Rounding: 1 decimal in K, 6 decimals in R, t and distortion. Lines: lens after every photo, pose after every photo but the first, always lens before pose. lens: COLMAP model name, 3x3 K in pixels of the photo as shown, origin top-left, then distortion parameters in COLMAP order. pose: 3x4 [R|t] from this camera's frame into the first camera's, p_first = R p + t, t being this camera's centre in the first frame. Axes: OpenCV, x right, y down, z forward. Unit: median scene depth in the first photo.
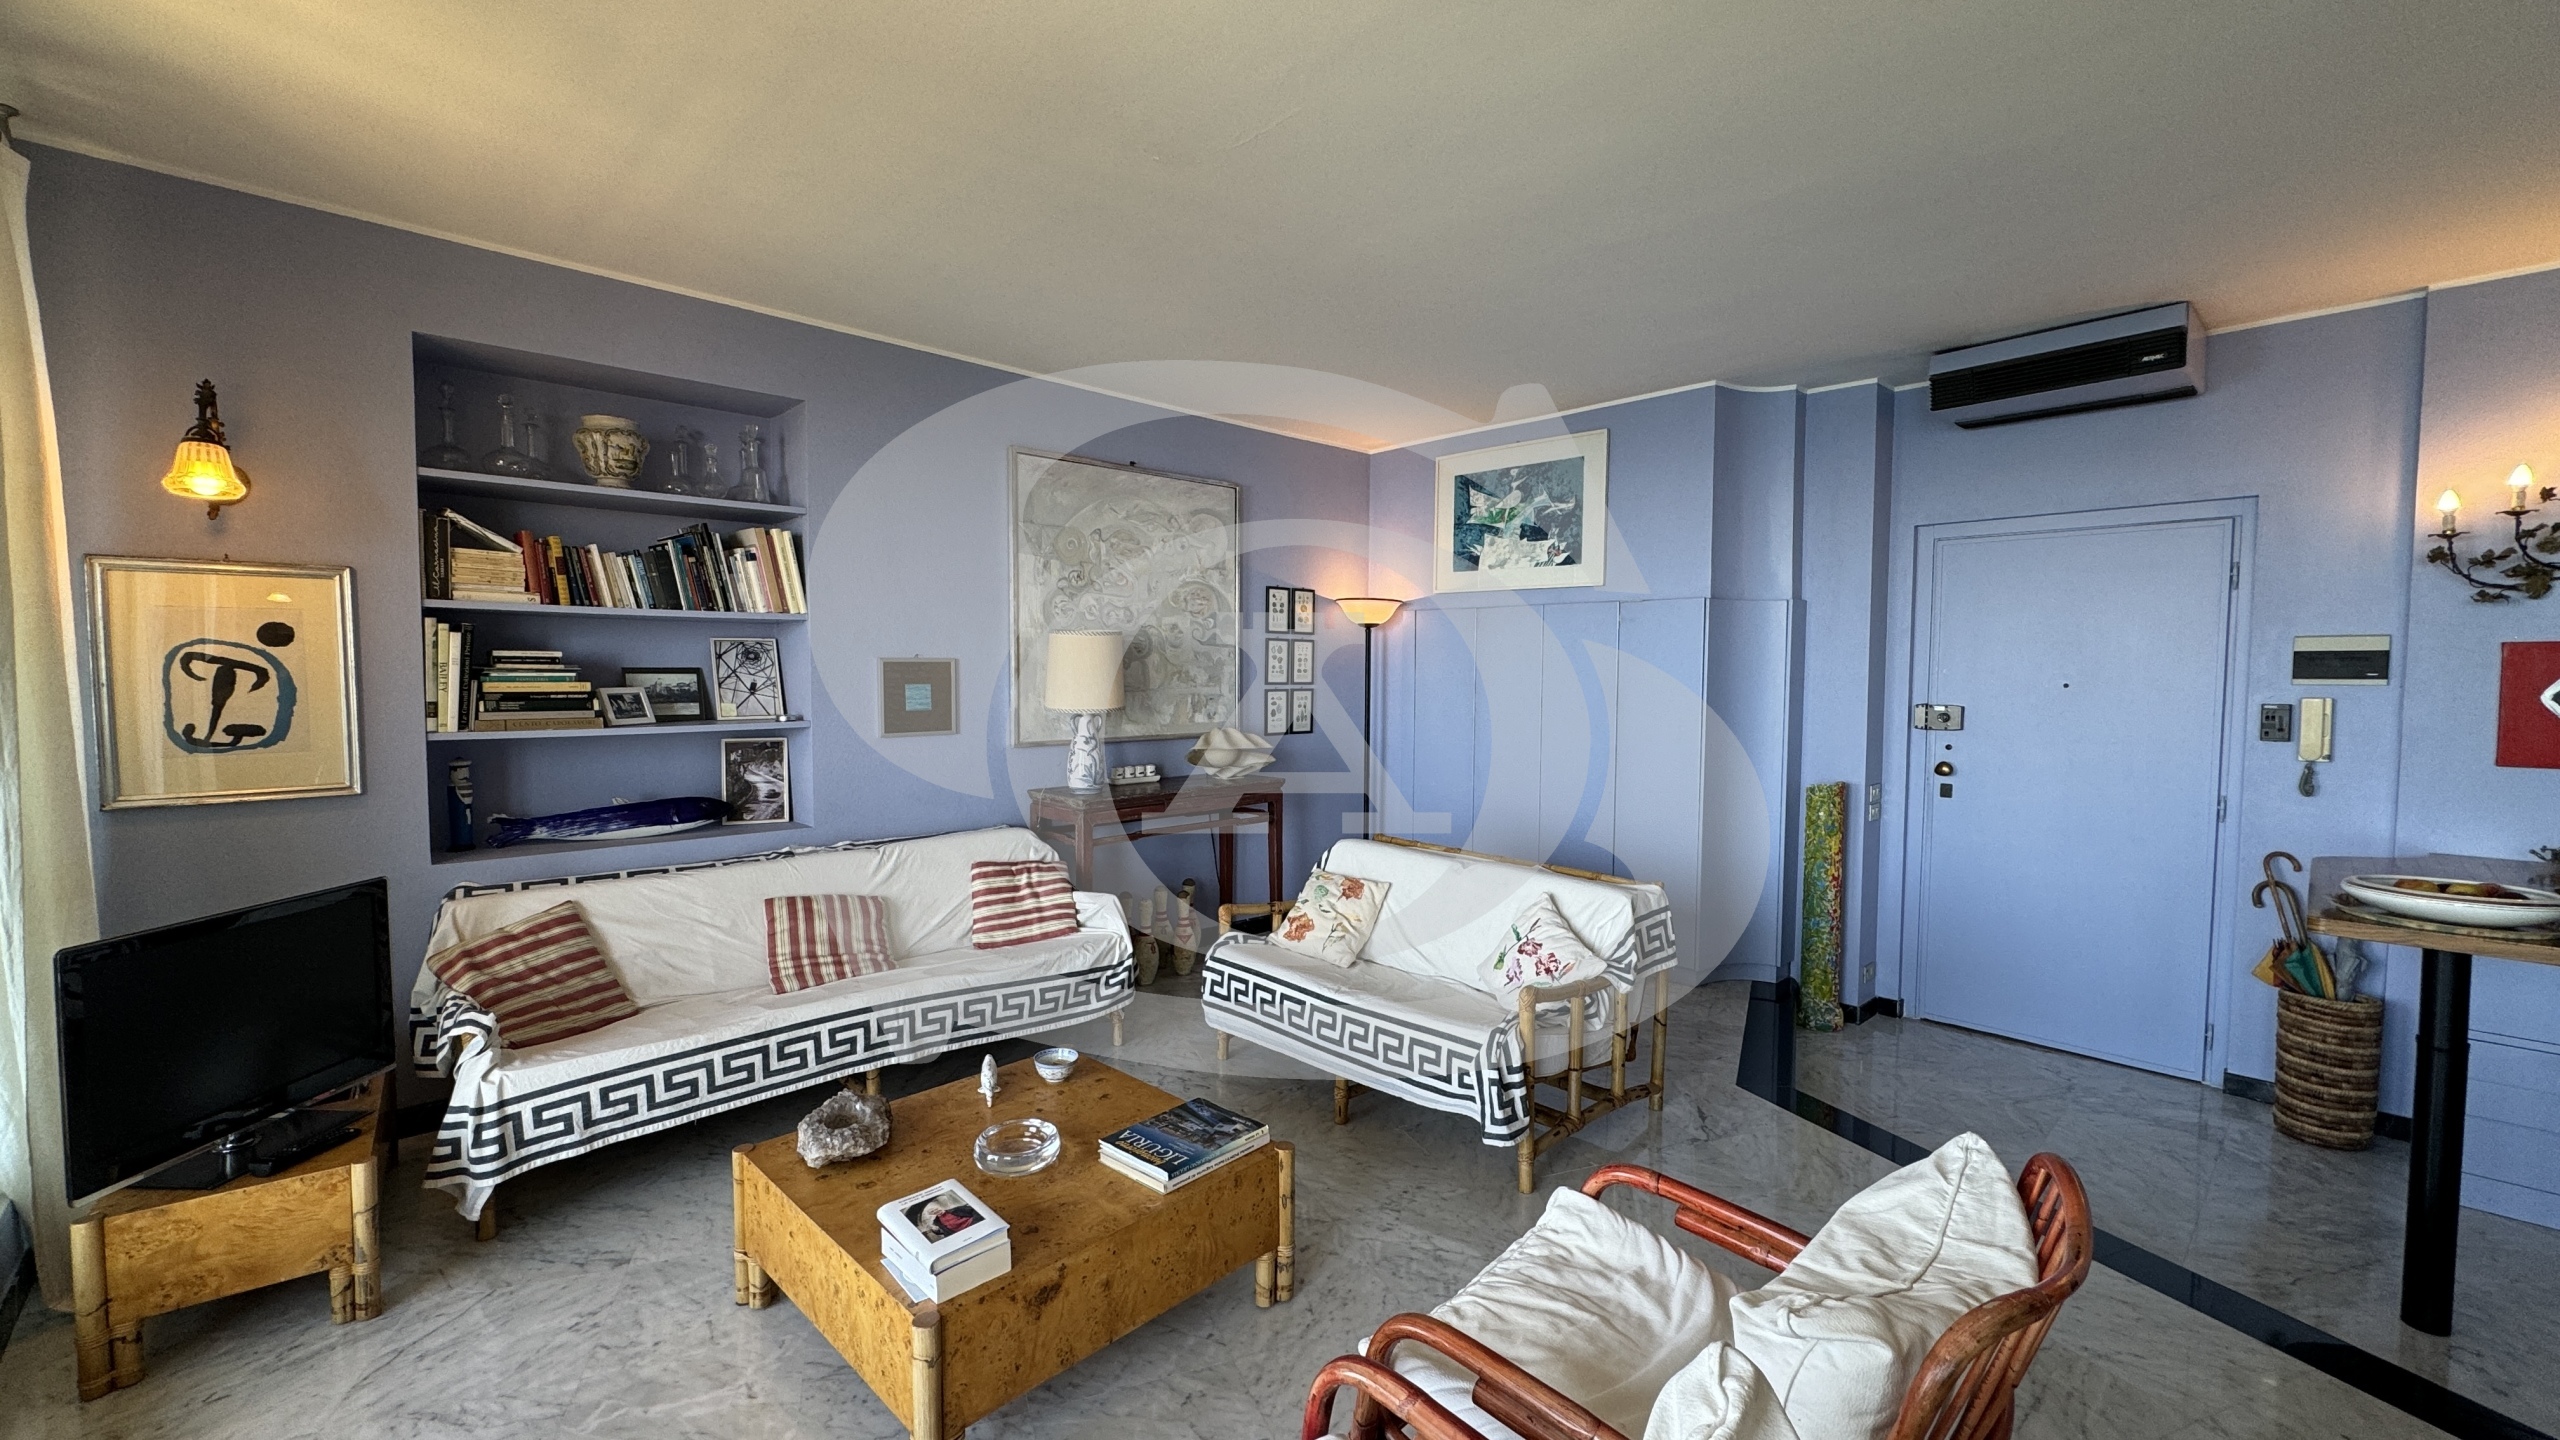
lens RADIAL K [[1019.0, 0, 1273.7], [0, 1019.0, 721.7], [0, 0, 1]] dist [-0.001799, 0.001149]
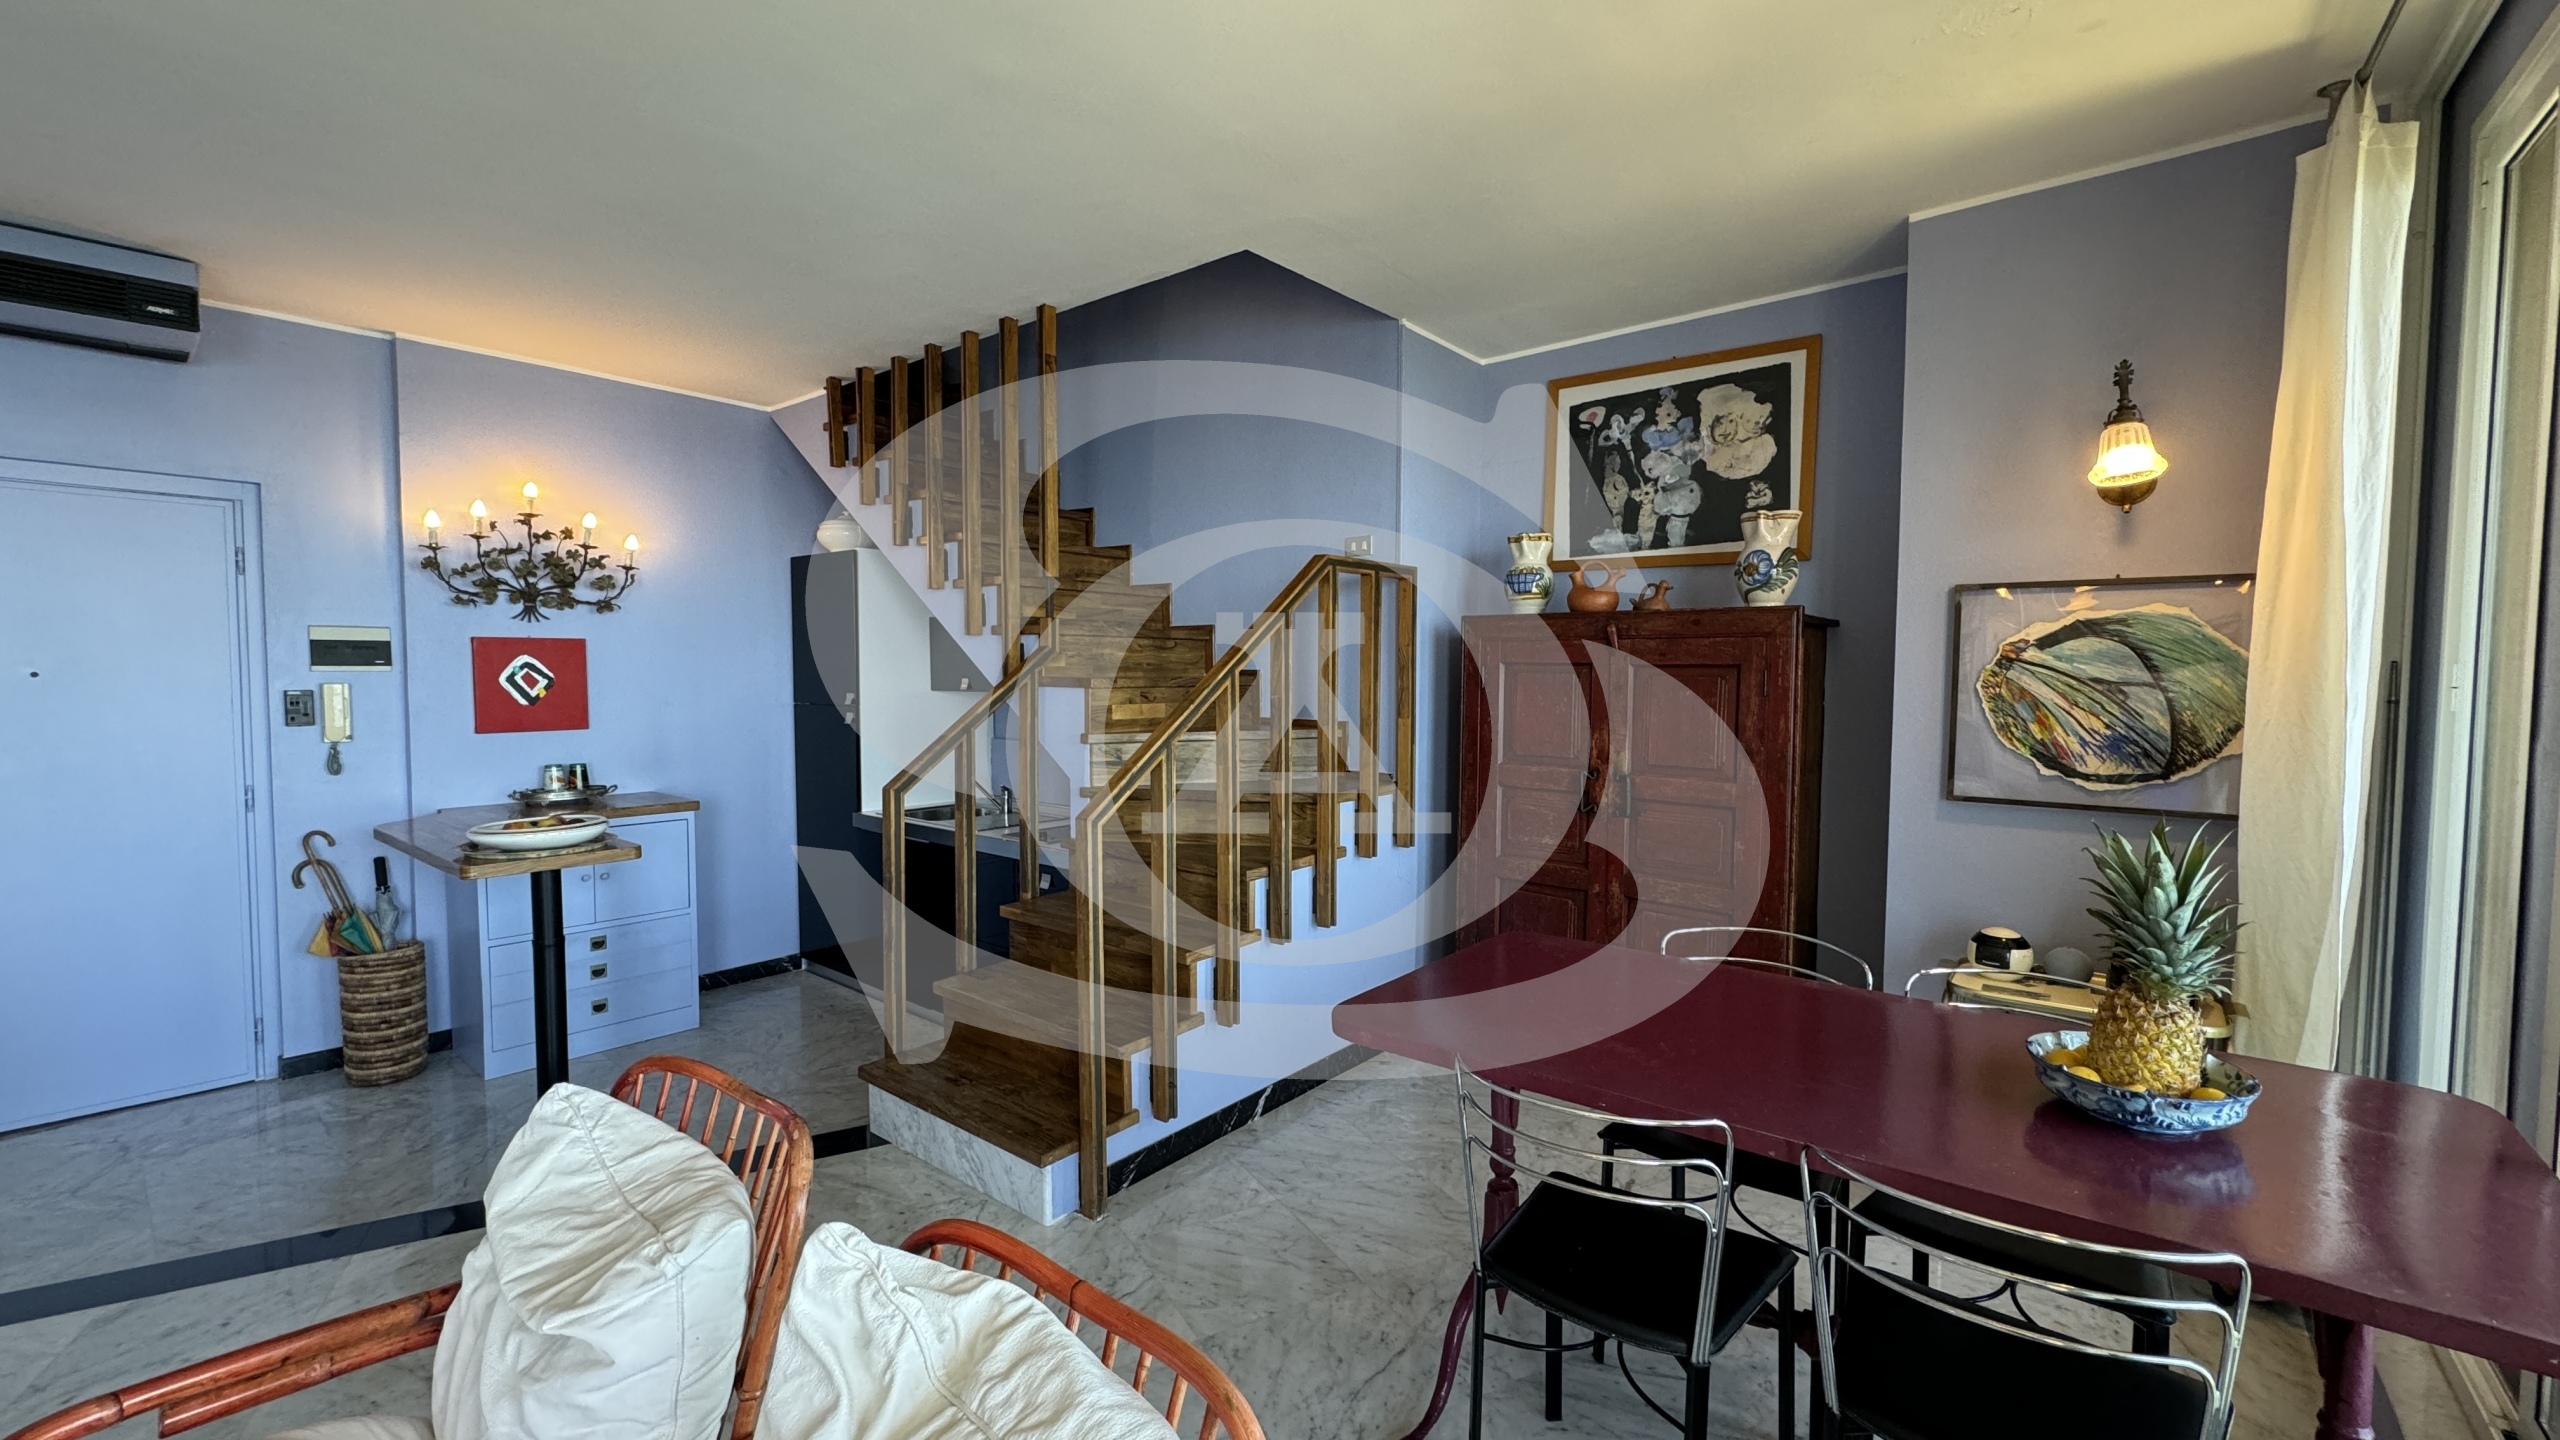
lens RADIAL K [[1019.0, 0, 1280.1], [0, 1019.0, 720.5], [0, 0, 1]] dist [-0.001799, 0.001149]
pose [[-0.127409, -0.051663, 0.990504, -0.200653], [0.045762, 0.997273, 0.057902, -0.000749], [-0.990794, 0.052705, -0.124698, 0.164666]]
